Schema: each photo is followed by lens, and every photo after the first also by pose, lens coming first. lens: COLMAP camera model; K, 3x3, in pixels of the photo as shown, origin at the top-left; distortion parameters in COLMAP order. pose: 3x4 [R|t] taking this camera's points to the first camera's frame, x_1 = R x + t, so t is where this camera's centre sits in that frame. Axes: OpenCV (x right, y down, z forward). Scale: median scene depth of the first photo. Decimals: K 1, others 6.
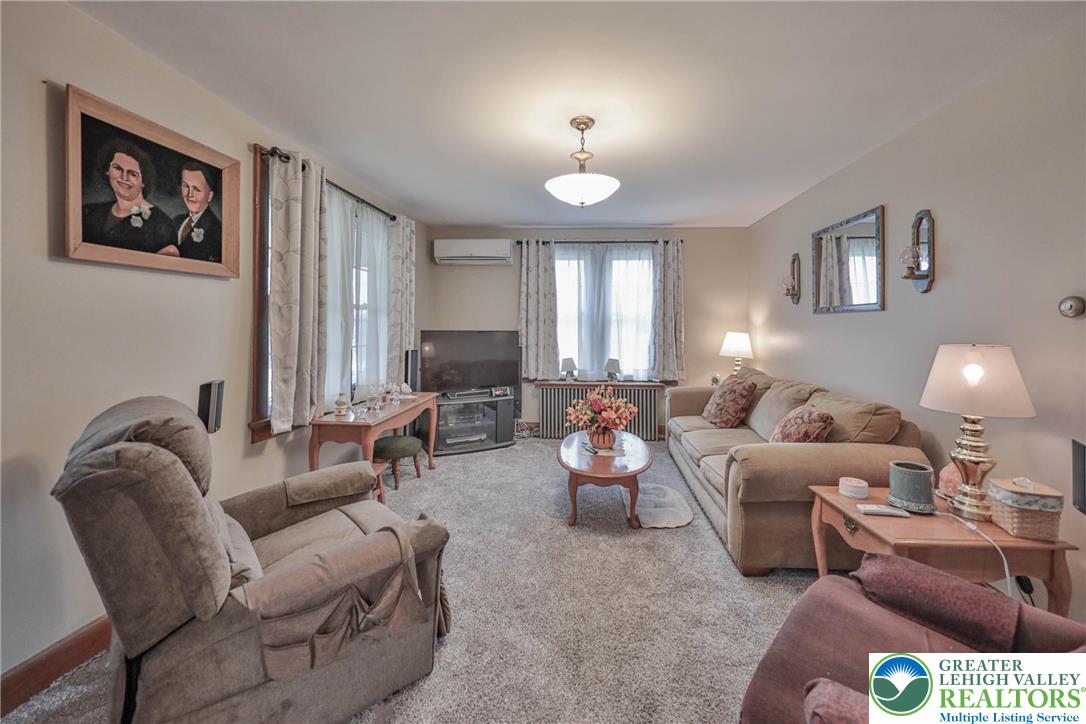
lens RADIAL K [[435.2, 0, 557.7], [0, 435.2, 321.8], [0, 0, 1]] dist [0.000174, -0.000602]
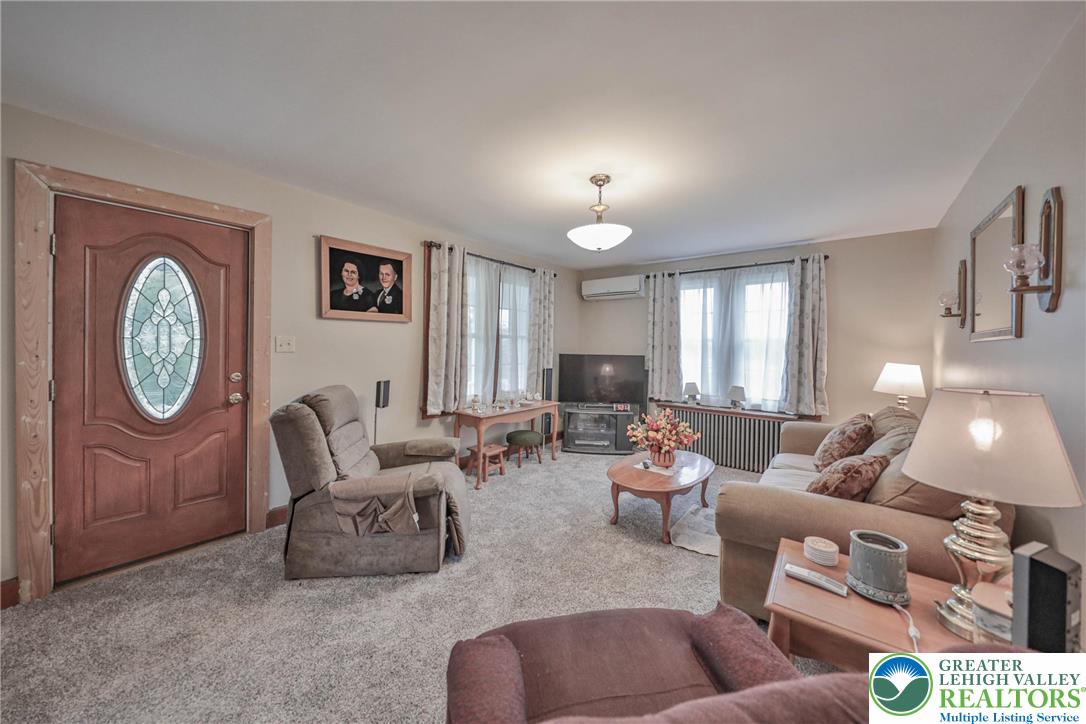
lens RADIAL K [[384.4, 0, 536.9], [0, 384.4, 350.6], [0, 0, 1]] dist [0.002895, -0.000570]
pose [[0.807043, 0.013281, -0.590344, 0.456890], [-0.004902, 0.999863, 0.015792, -0.011403], [0.590473, -0.009851, 0.806997, 0.051680]]
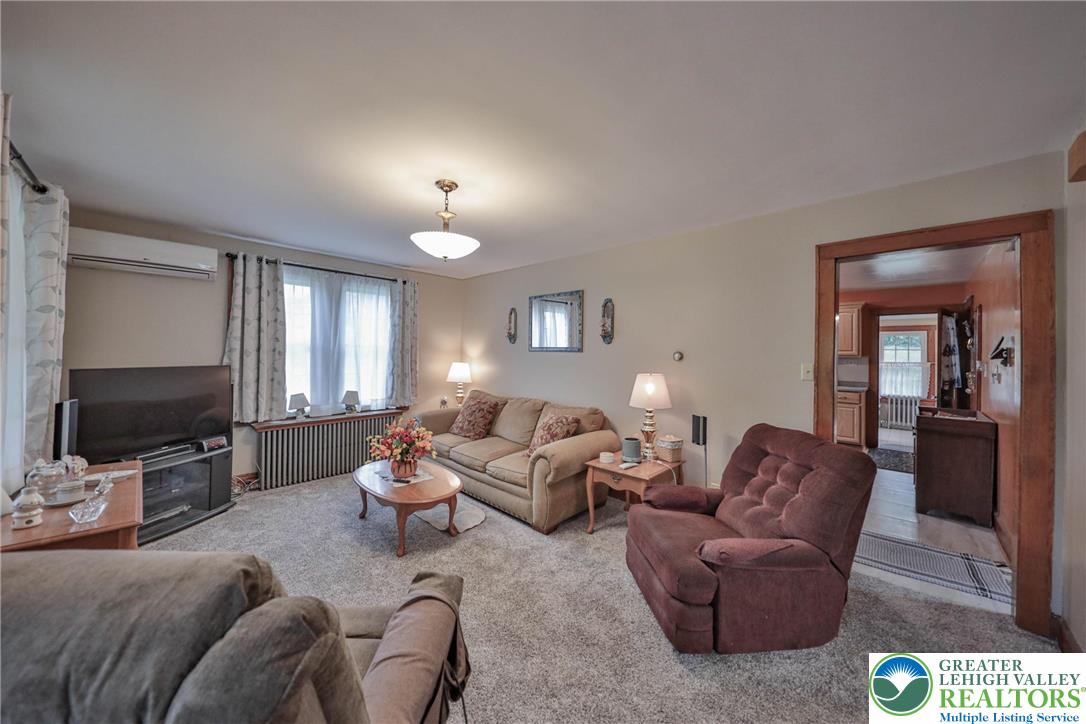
lens RADIAL K [[384.4, 0, 557.8], [0, 384.4, 345.7], [0, 0, 1]] dist [0.002895, -0.000570]
pose [[0.622804, 0.016978, 0.782194, -0.453672], [-0.020433, 0.999776, -0.005432, -0.039414], [-0.782111, -0.012600, 0.623012, 0.131325]]
